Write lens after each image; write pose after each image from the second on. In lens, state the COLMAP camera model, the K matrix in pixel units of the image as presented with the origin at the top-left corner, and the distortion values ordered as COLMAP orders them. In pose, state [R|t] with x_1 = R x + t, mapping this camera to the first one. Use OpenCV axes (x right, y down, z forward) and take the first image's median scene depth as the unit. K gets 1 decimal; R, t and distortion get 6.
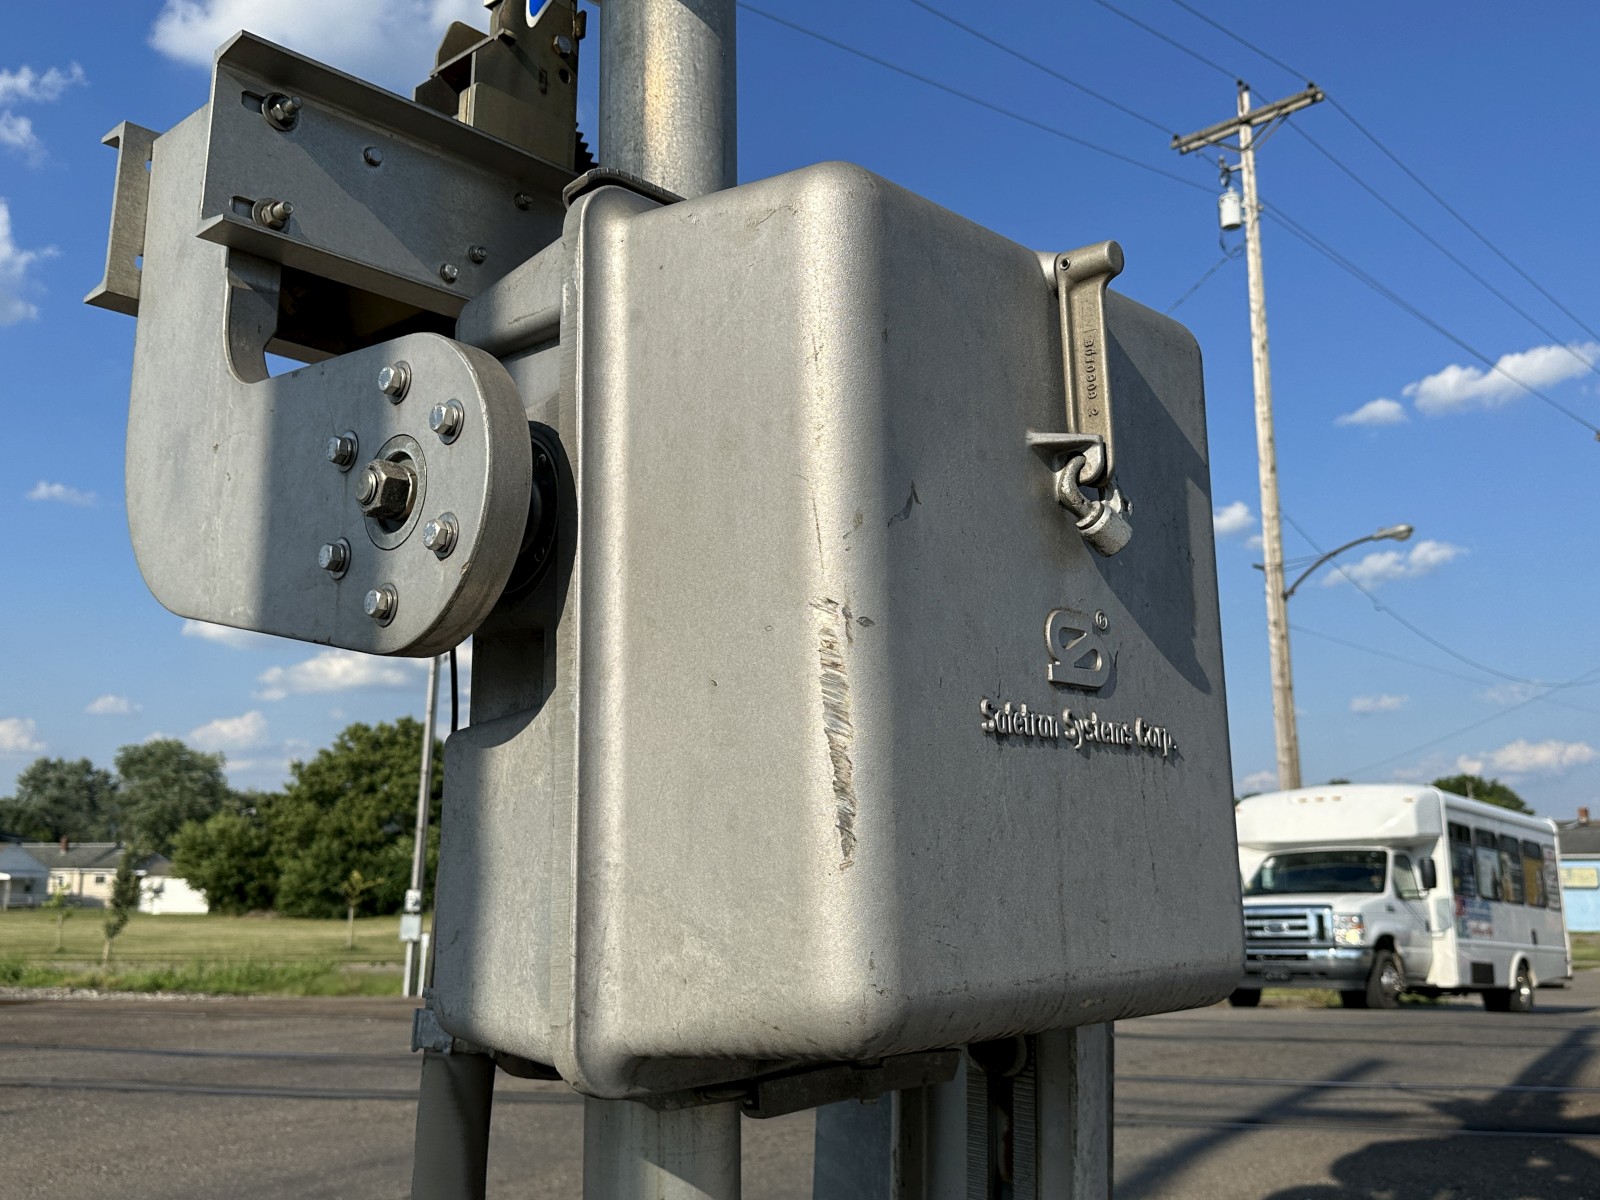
lens RADIAL K [[1466.9, 0, 788.0], [0, 1466.9, 600.5], [0, 0, 1]] dist [0.005973, 0.000000]
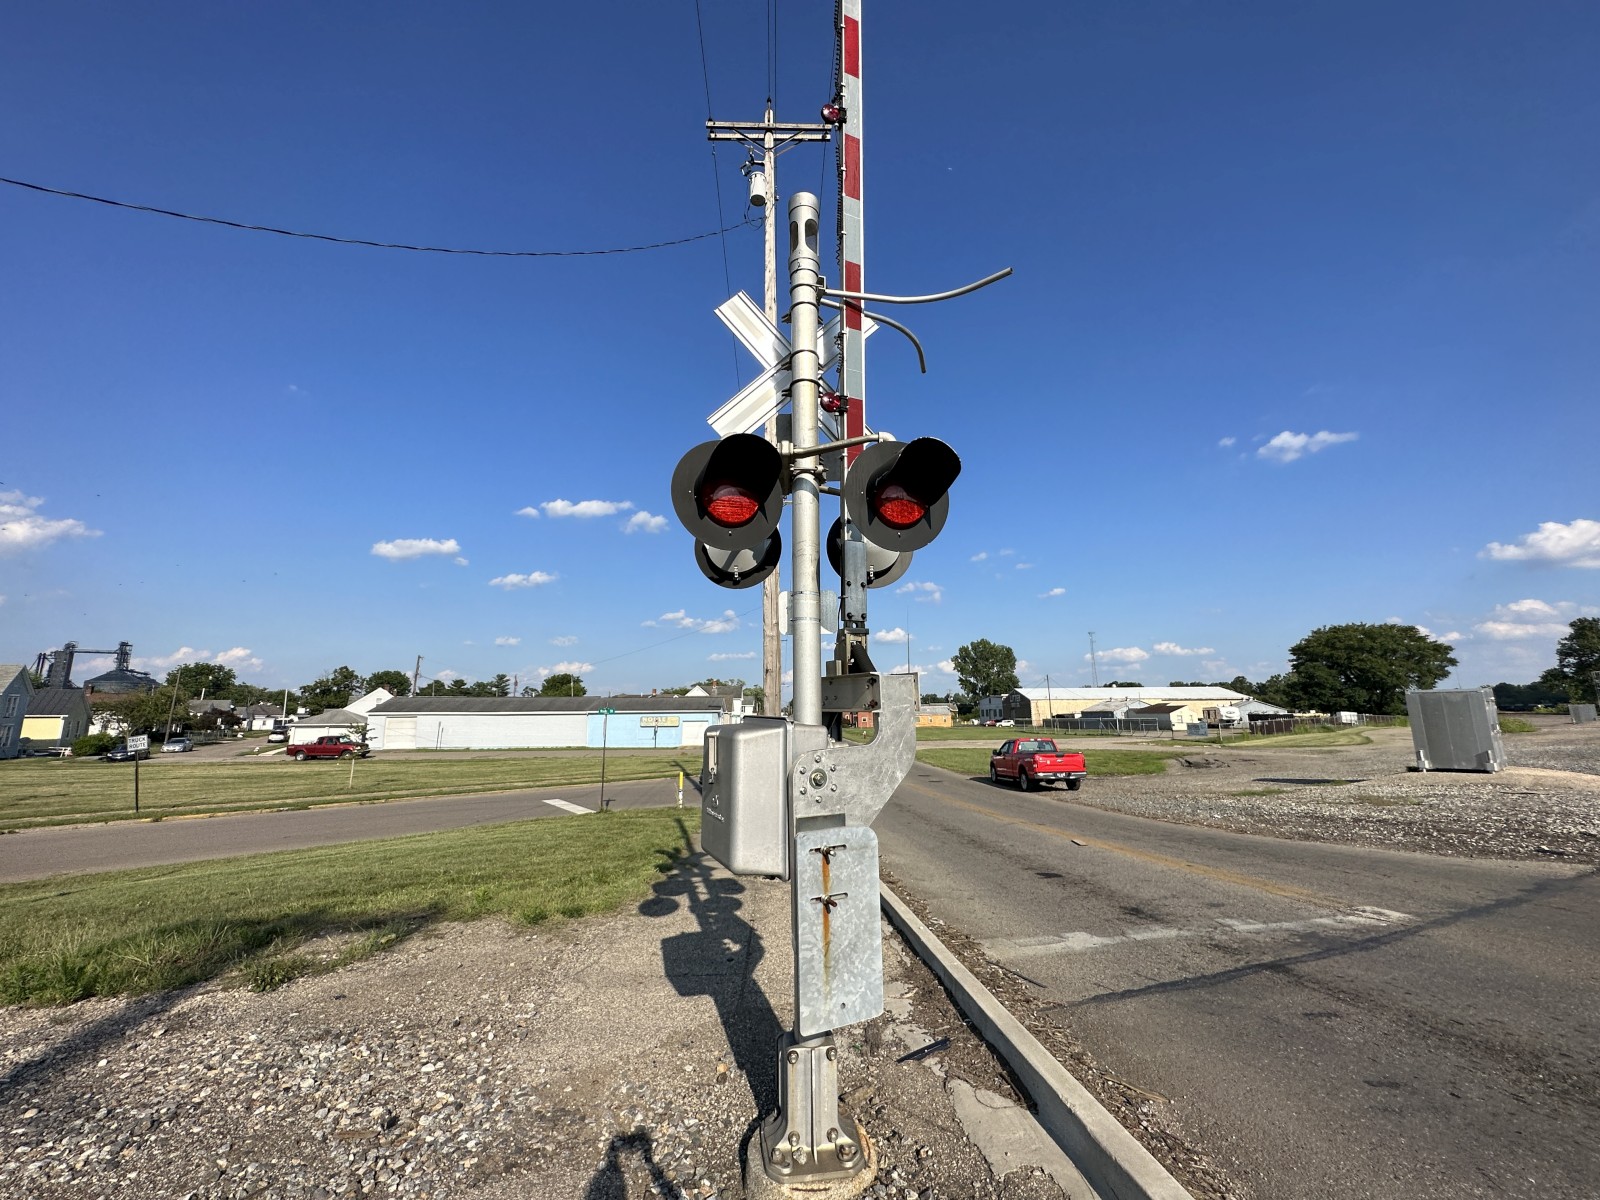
lens RADIAL K [[638.0, 0, 796.3], [0, 638.0, 598.8], [0, 0, 1]] dist [-0.001795, -0.000161]
pose [[0.684620, 0.120992, 0.718789, -0.016663], [-0.120654, 0.991334, -0.051951, 0.097921], [-0.718845, -0.051158, 0.693285, 0.592662]]
